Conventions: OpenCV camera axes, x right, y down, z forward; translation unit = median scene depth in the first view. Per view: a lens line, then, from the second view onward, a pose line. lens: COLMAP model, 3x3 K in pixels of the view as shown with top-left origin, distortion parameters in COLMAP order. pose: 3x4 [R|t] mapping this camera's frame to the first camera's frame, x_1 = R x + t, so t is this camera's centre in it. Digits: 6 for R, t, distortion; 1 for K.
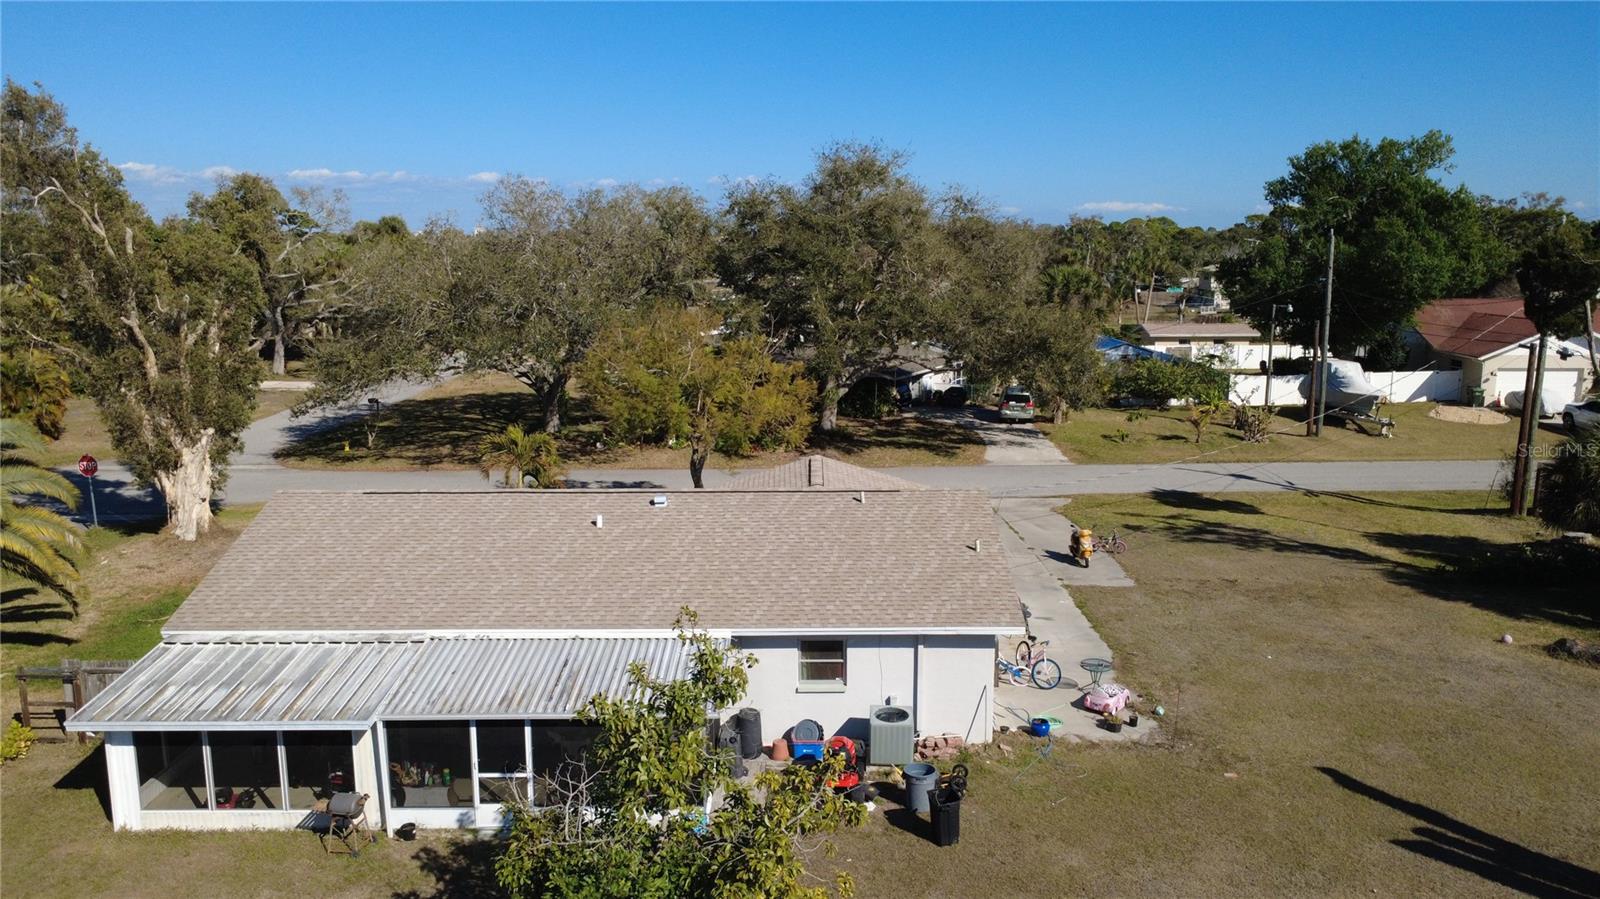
lens RADIAL K [[1205.1, 0, 800.0], [0, 1205.1, 449.5], [0, 0, 1]] dist [-0.001801, 0.002962]
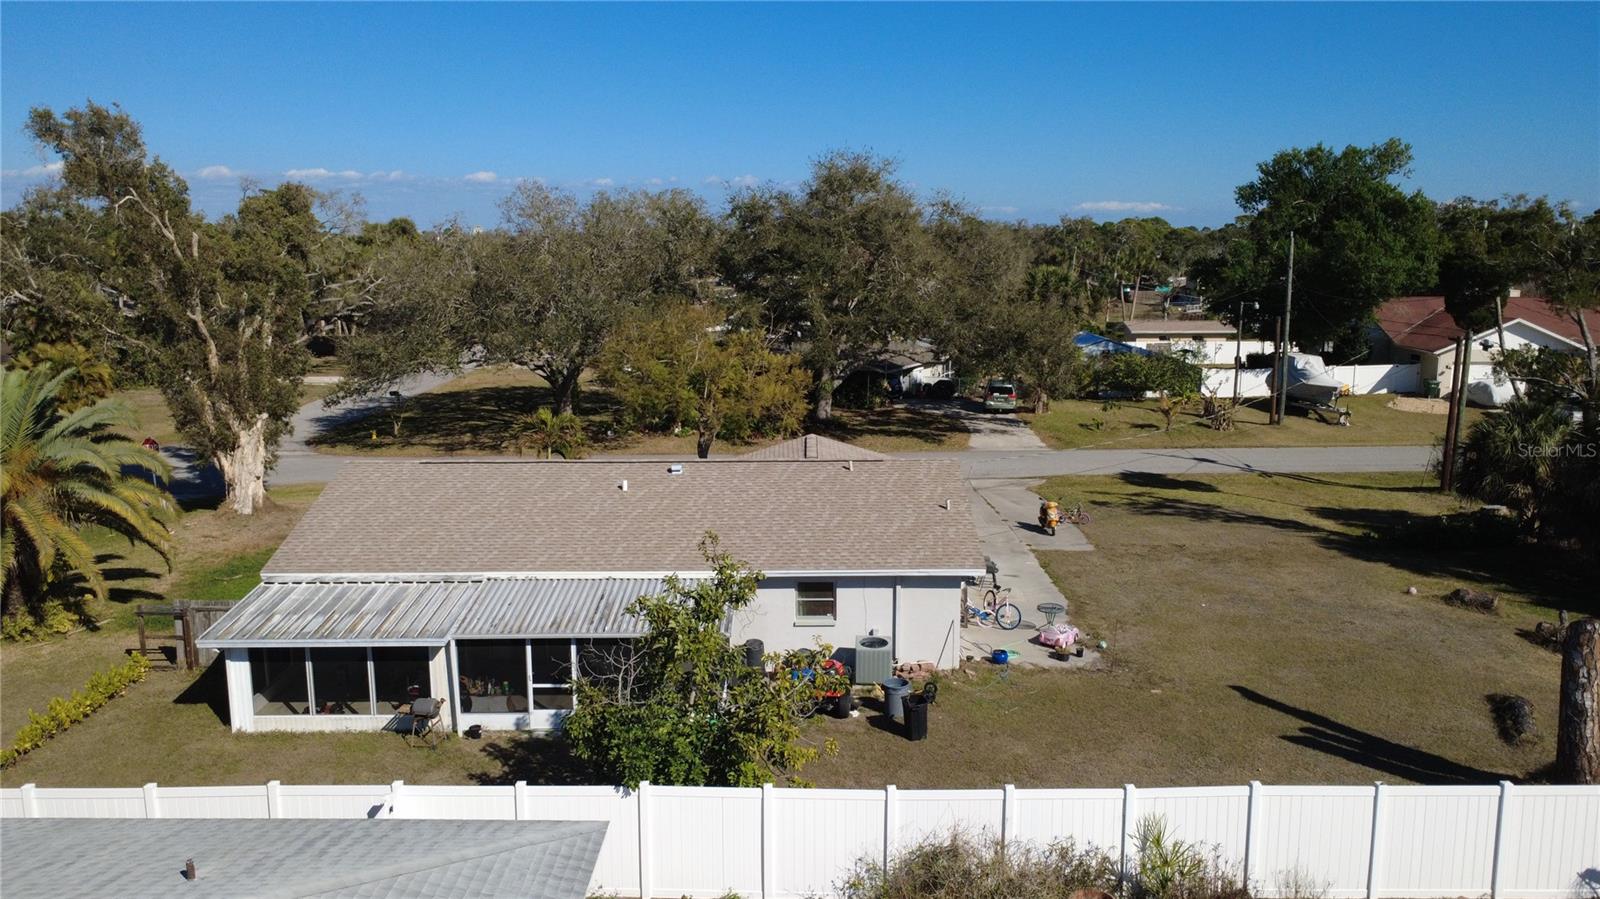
lens RADIAL K [[1205.1, 0, 800.0], [0, 1205.1, 449.5], [0, 0, 1]] dist [-0.001801, 0.002962]
pose [[0.999997, -0.000687, 0.002193, 0.000254], [0.000686, 1.000000, 0.000257, 0.014998], [-0.002194, -0.000256, 0.999998, -0.102284]]
